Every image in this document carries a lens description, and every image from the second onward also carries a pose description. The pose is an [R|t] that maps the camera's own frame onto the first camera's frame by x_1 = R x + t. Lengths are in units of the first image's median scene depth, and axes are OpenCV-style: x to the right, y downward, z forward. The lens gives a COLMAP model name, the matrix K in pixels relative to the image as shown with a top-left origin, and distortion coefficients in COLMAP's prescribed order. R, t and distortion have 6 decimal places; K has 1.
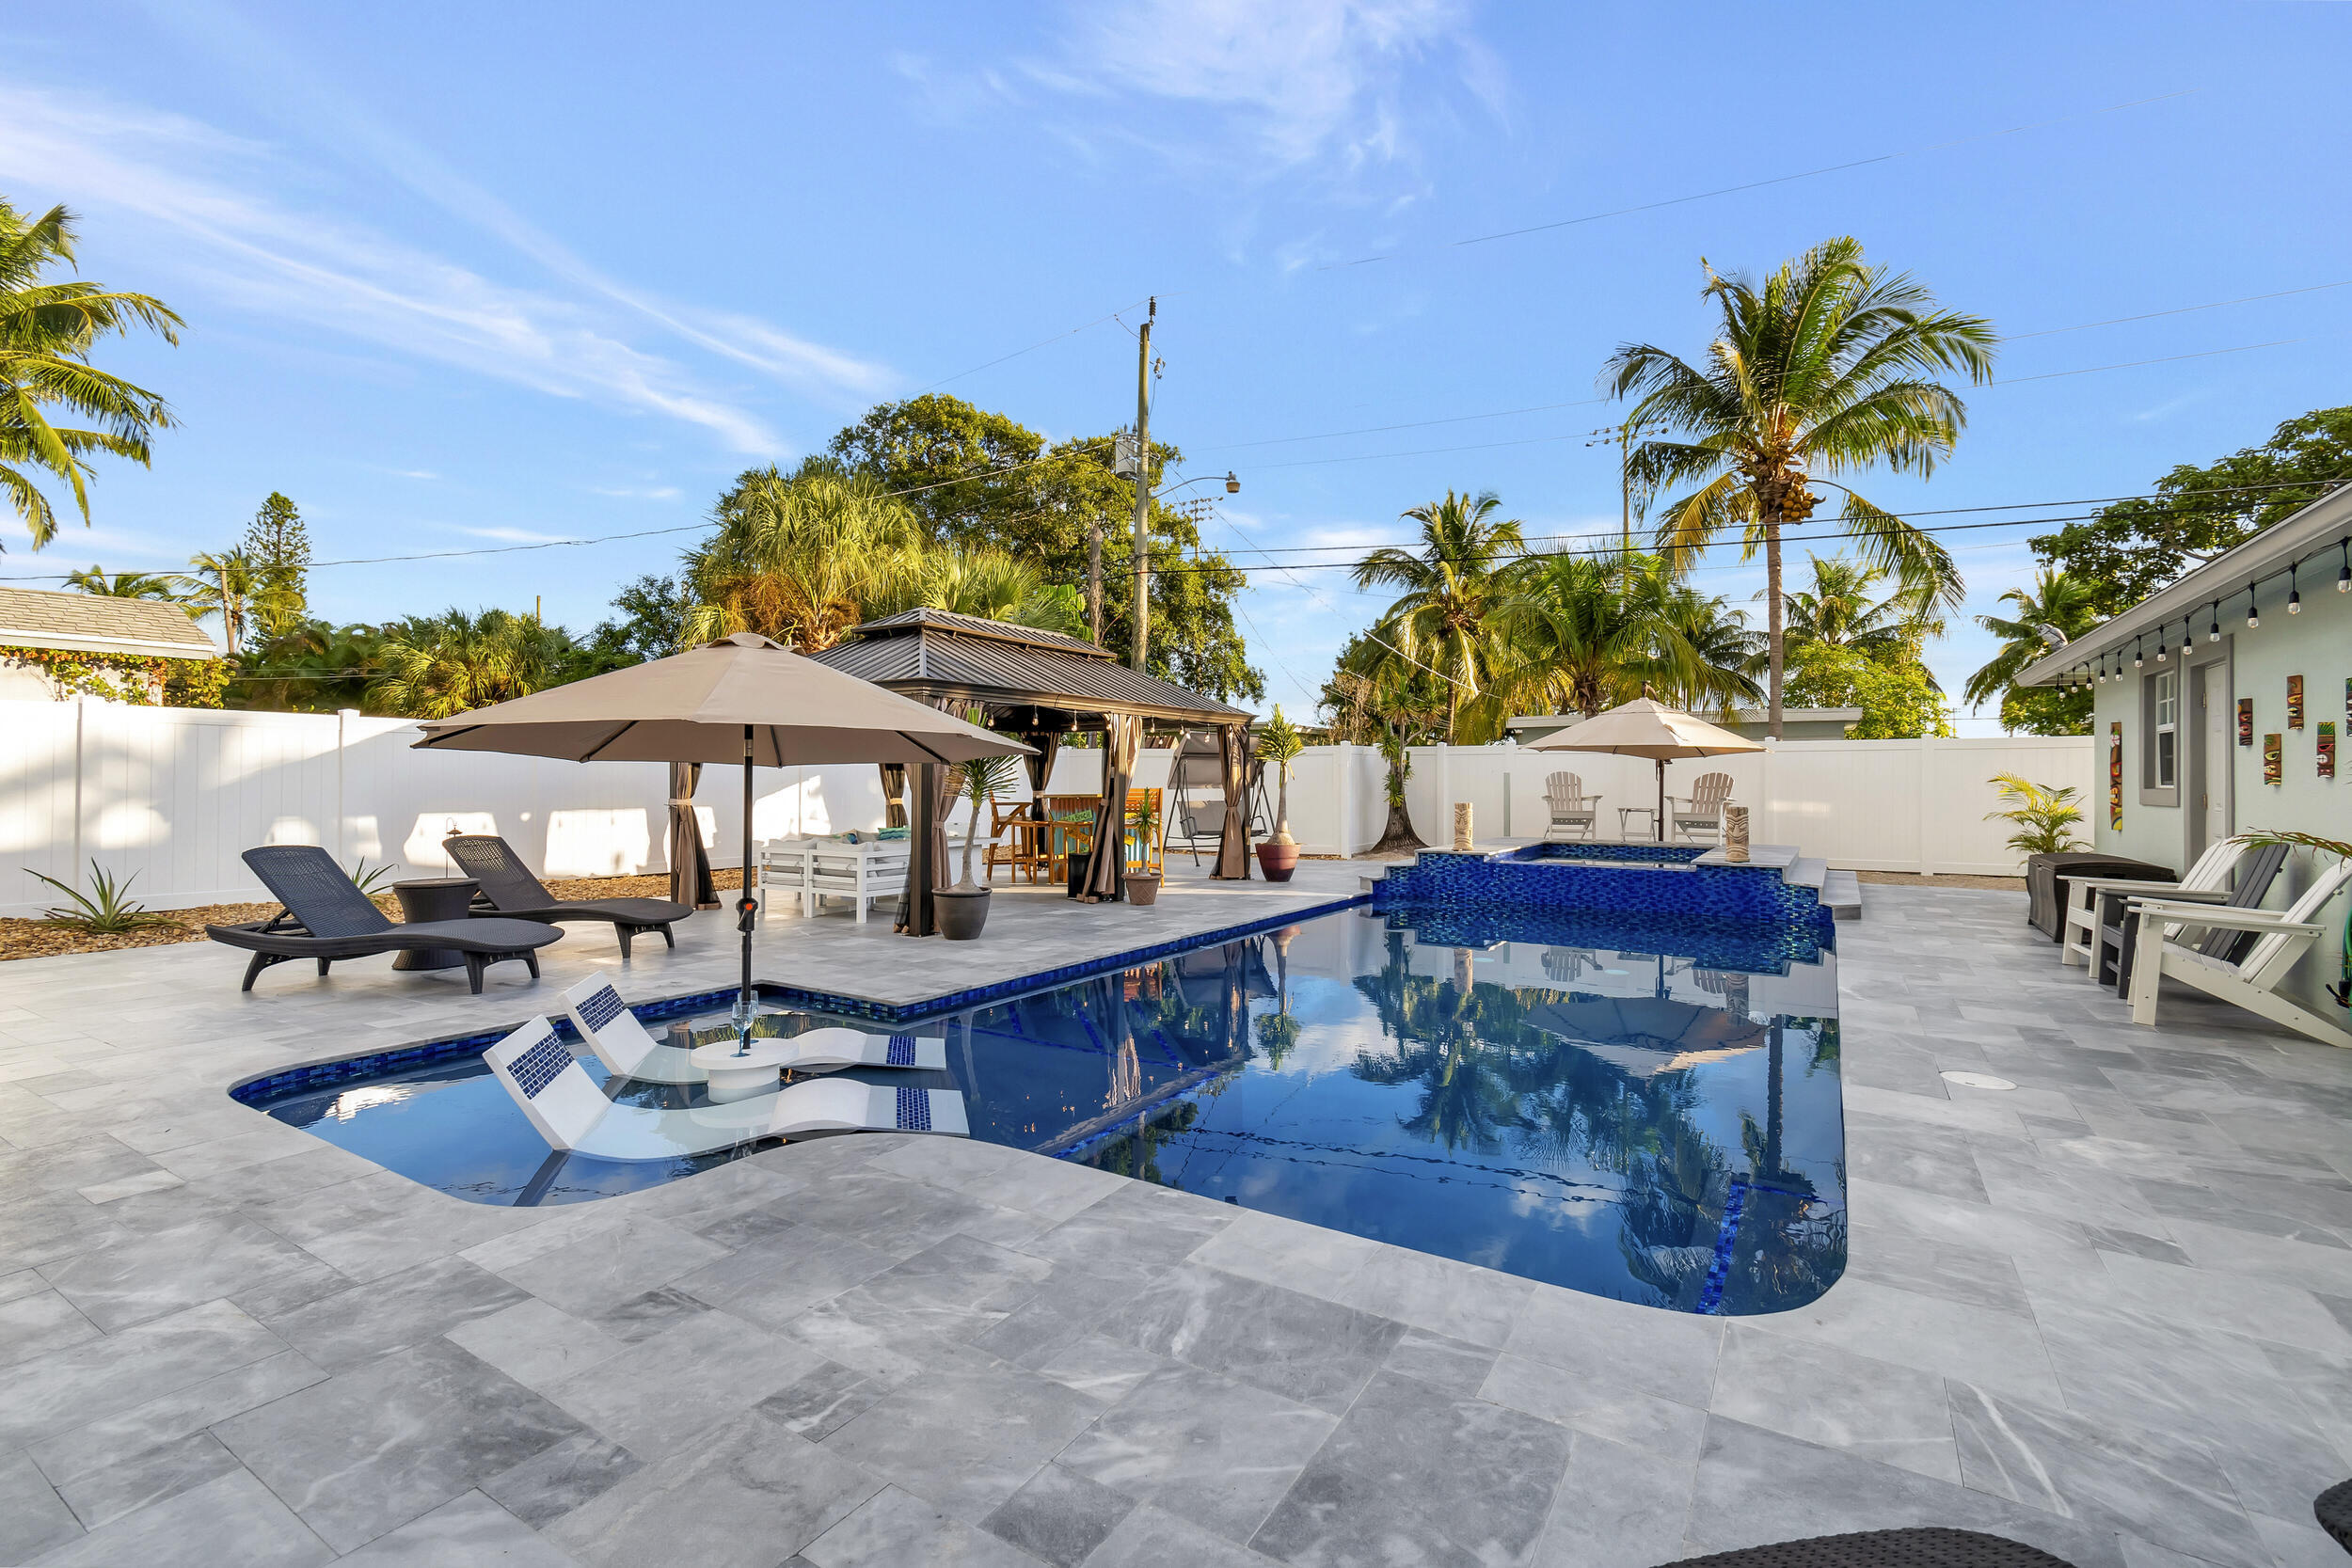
lens RADIAL K [[1044.5, 0, 1174.3], [0, 1044.5, 770.2], [0, 0, 1]] dist [0.001688, -0.000487]
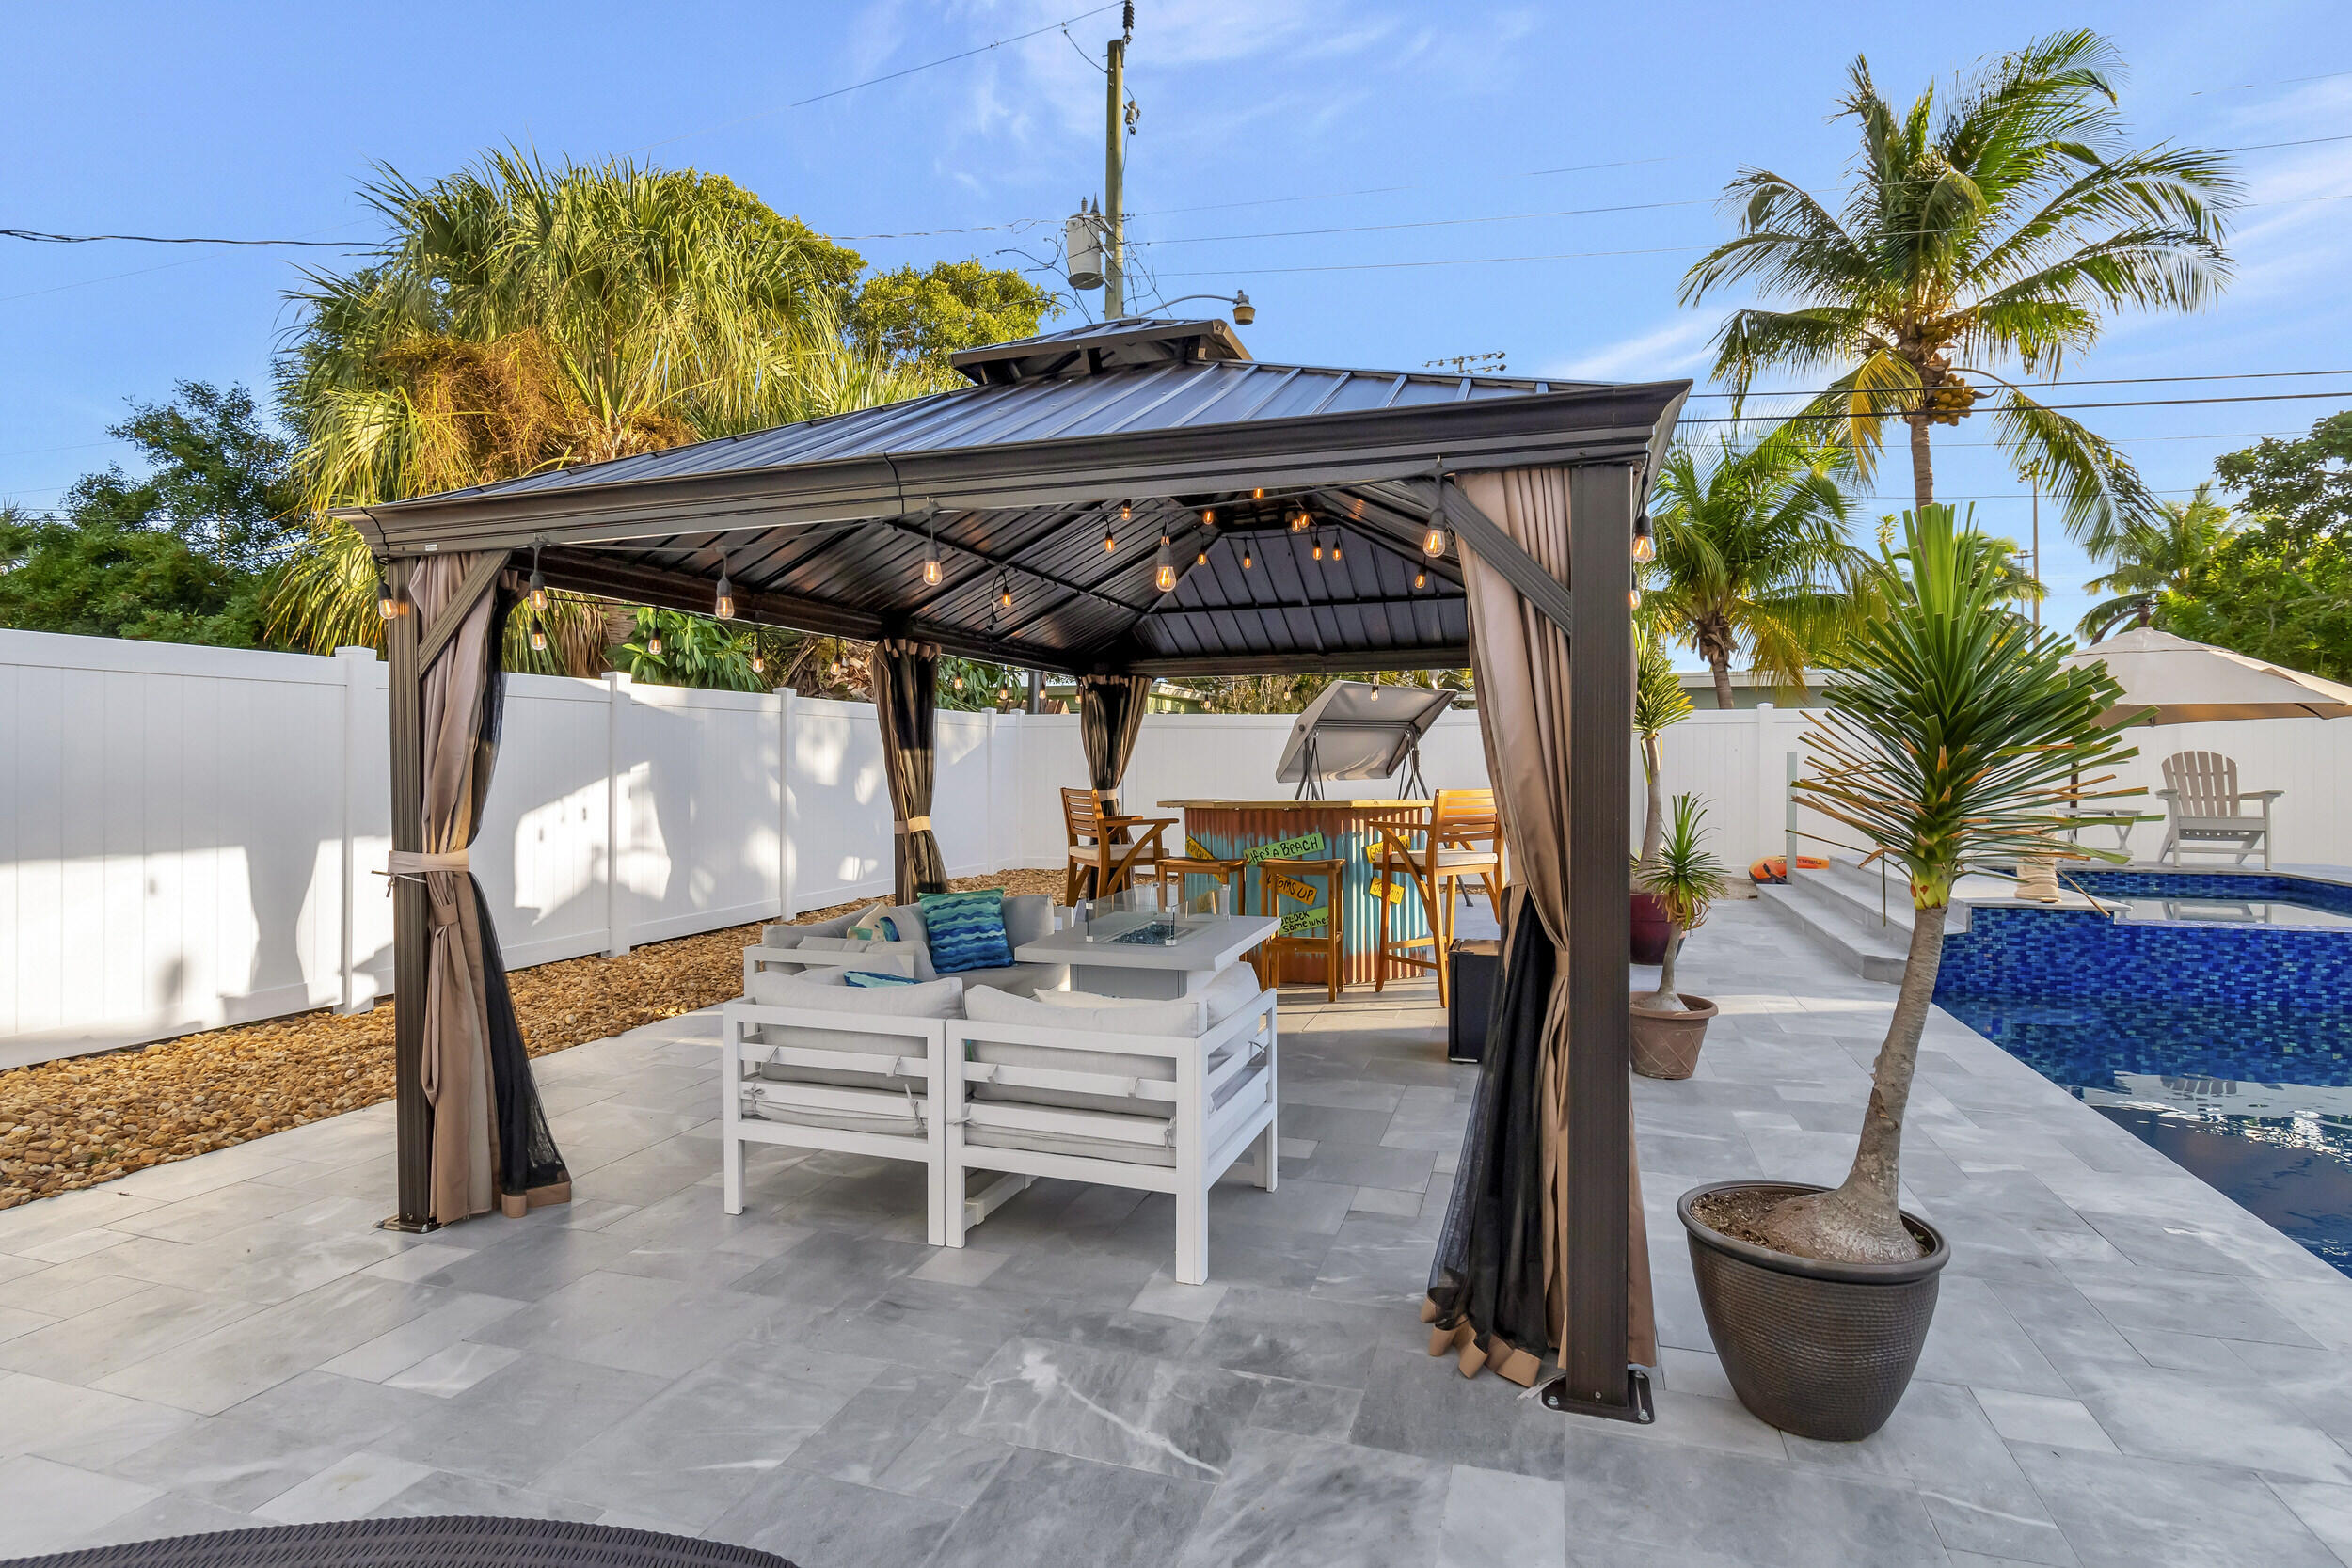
lens RADIAL K [[1173.5, 0, 1177.2], [0, 1173.5, 771.2], [0, 0, 1]] dist [0.002471, 0.000758]
pose [[0.970166, -0.008167, 0.242302, -0.184599], [0.003211, 0.999778, 0.020842, -0.001703], [-0.242419, -0.019442, 0.969977, 0.328595]]
